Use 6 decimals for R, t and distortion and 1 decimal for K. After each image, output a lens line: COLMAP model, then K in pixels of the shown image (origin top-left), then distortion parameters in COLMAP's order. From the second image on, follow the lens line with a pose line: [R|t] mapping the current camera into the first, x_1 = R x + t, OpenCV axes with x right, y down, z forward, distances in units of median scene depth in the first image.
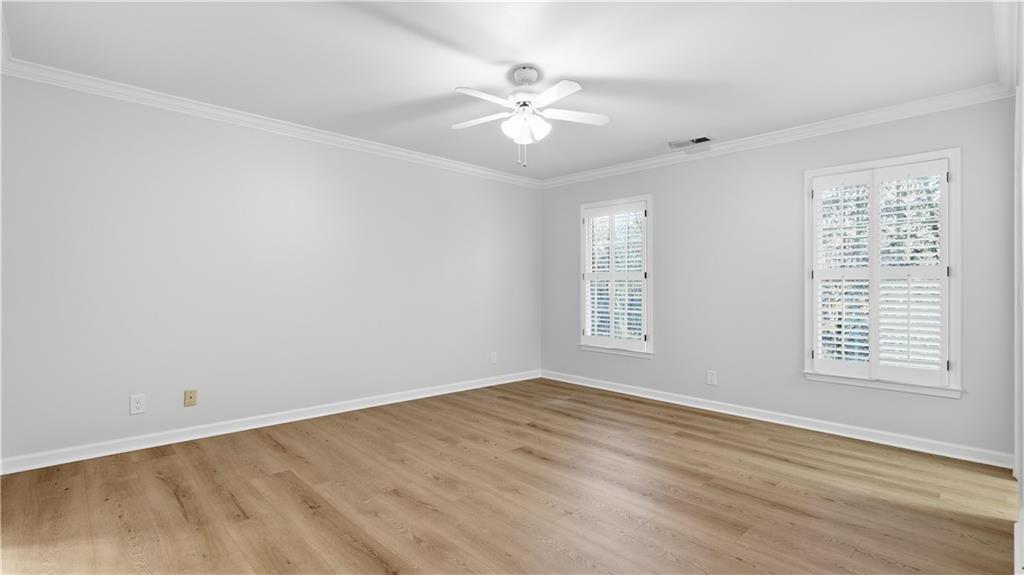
lens RADIAL K [[479.4, 0, 509.9], [0, 479.4, 284.3], [0, 0, 1]] dist [0.000398, 0.001662]
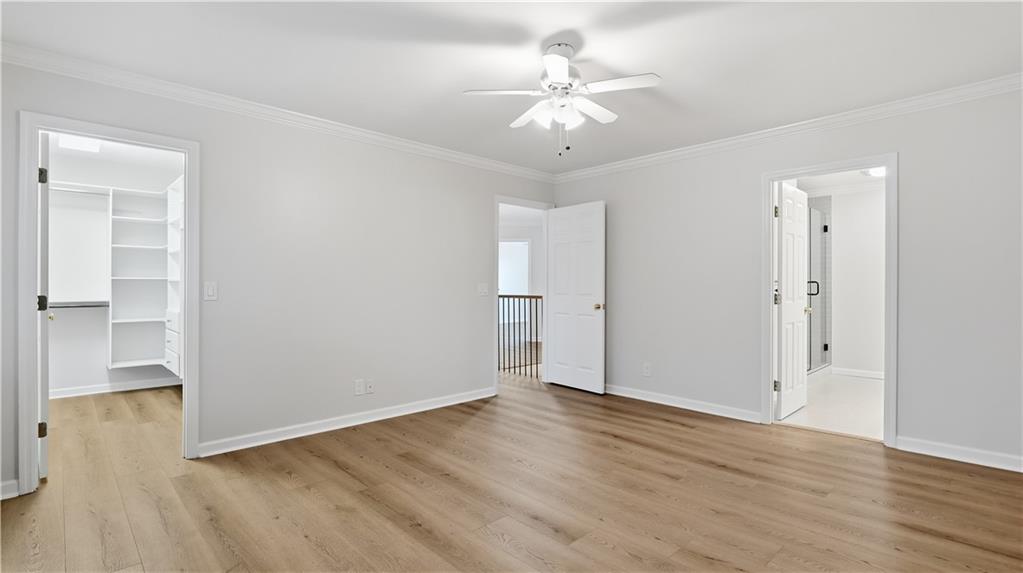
lens RADIAL K [[478.9, 0, 512.8], [0, 478.9, 285.1], [0, 0, 1]] dist [0.000398, 0.001662]
pose [[-0.999960, -0.007158, -0.005406, 0.136161], [-0.007107, 0.999930, -0.009434, 0.007180], [0.005473, -0.009396, -0.999941, 2.066056]]
